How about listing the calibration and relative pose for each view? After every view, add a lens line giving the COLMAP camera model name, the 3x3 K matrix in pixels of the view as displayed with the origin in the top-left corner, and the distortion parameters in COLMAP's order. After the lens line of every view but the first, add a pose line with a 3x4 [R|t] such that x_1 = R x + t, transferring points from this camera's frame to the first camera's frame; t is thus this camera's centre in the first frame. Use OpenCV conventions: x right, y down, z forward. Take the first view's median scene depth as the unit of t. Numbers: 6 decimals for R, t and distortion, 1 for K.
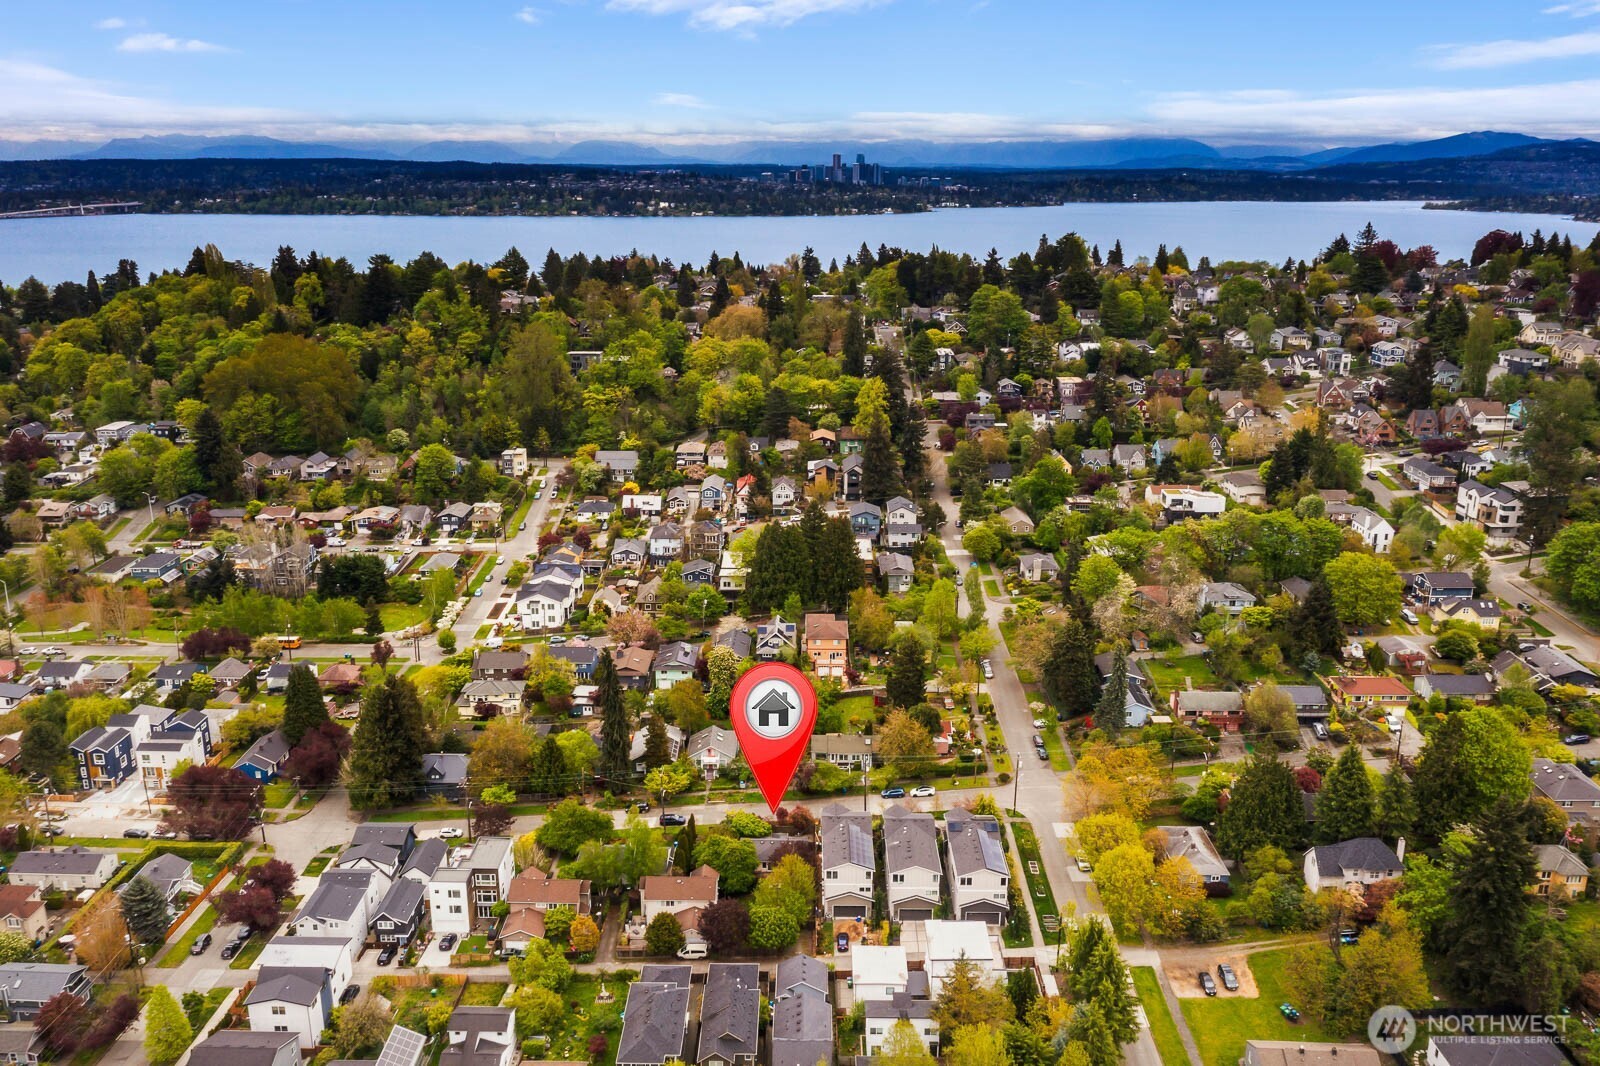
lens RADIAL K [[1261.4, 0, 793.4], [0, 1261.4, 537.0], [0, 0, 1]] dist [-0.014511, 0.009978]
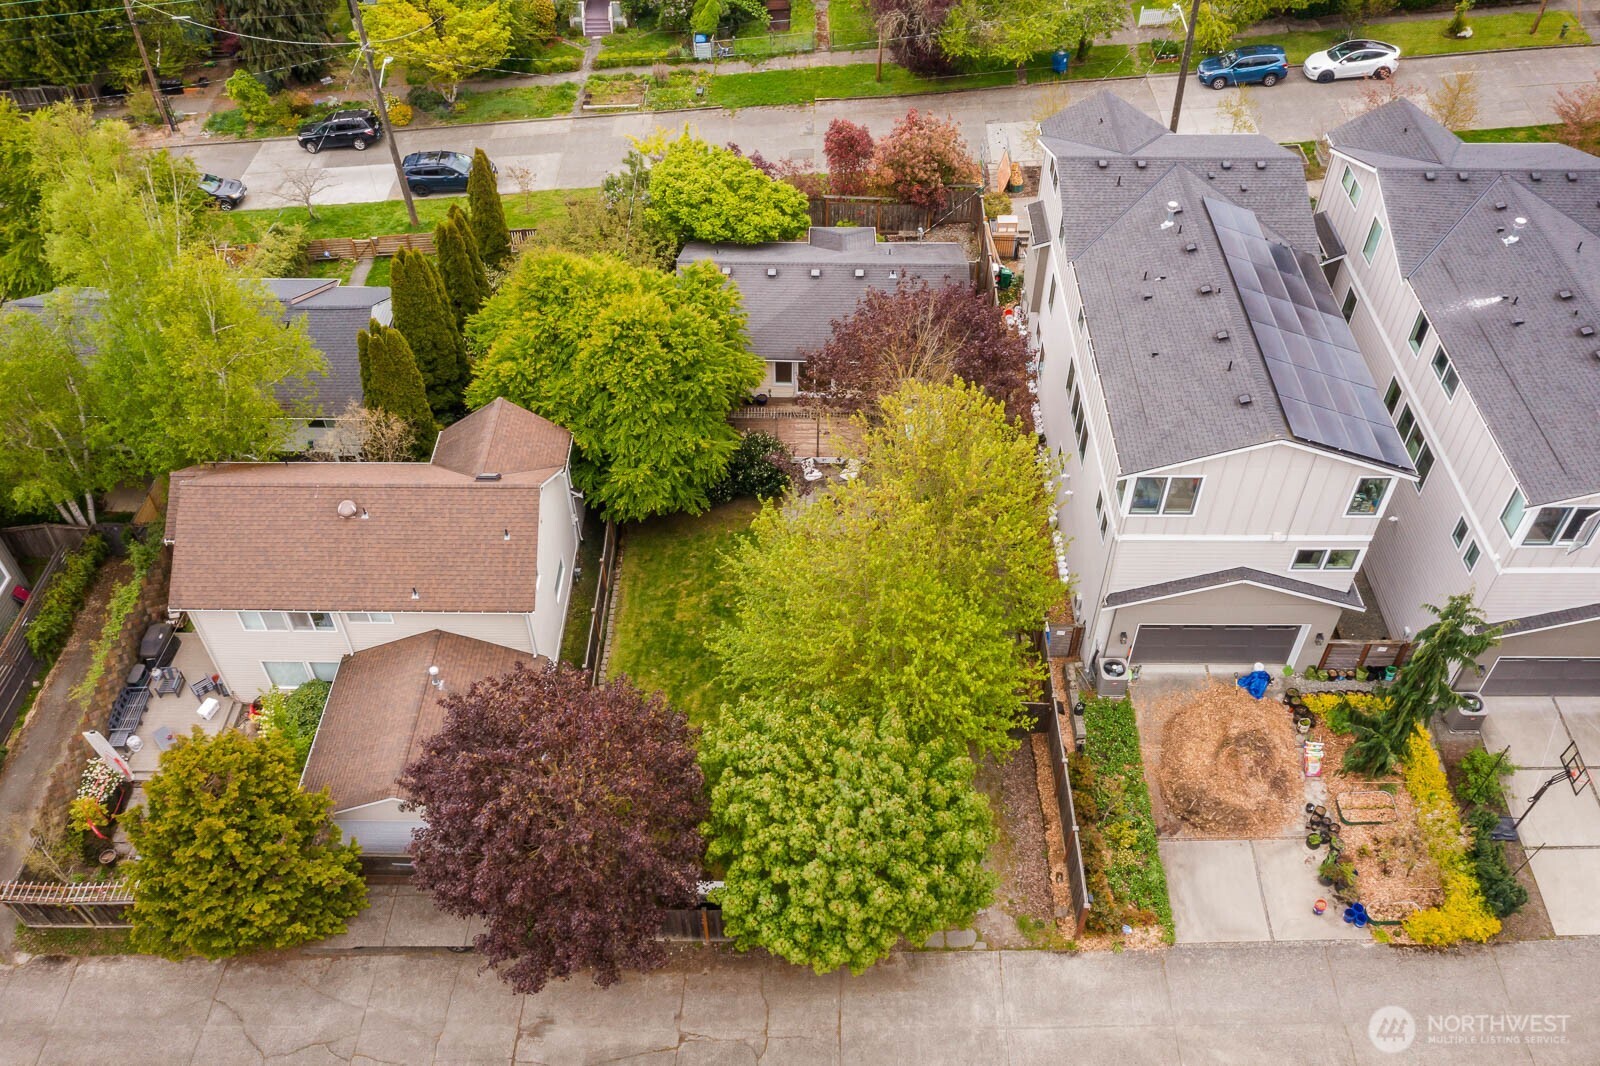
lens RADIAL K [[1320.3, 0, 800.0], [0, 1320.3, 533.0], [0, 0, 1]] dist [-0.007365, 0.000970]
pose [[0.999958, -0.006275, -0.006647, -0.011212], [0.008701, 0.876239, 0.481798, 0.102317], [0.002801, -0.481835, 0.876257, 0.468176]]
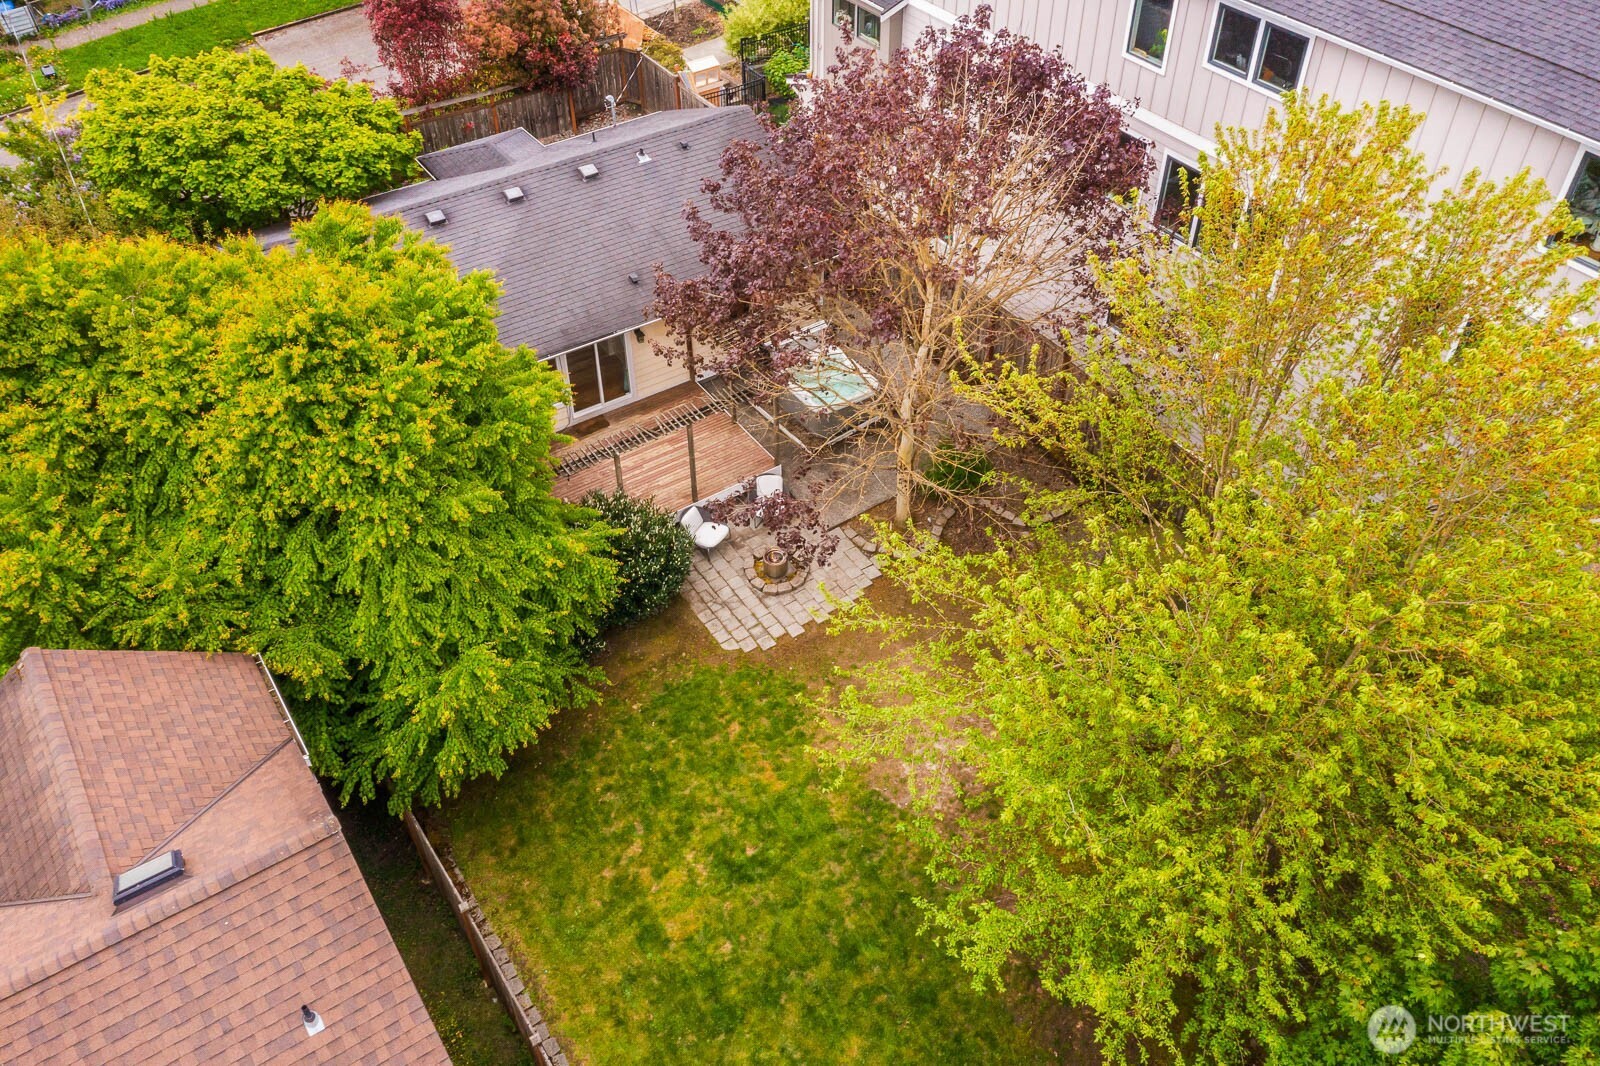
lens RADIAL K [[1261.4, 0, 793.4], [0, 1261.4, 537.0], [0, 0, 1]] dist [-0.014511, 0.009978]
pose [[0.823423, -0.398740, 0.403710, -0.035380], [0.168791, 0.851389, 0.496635, 0.131789], [-0.541742, -0.340798, 0.768357, 0.540274]]
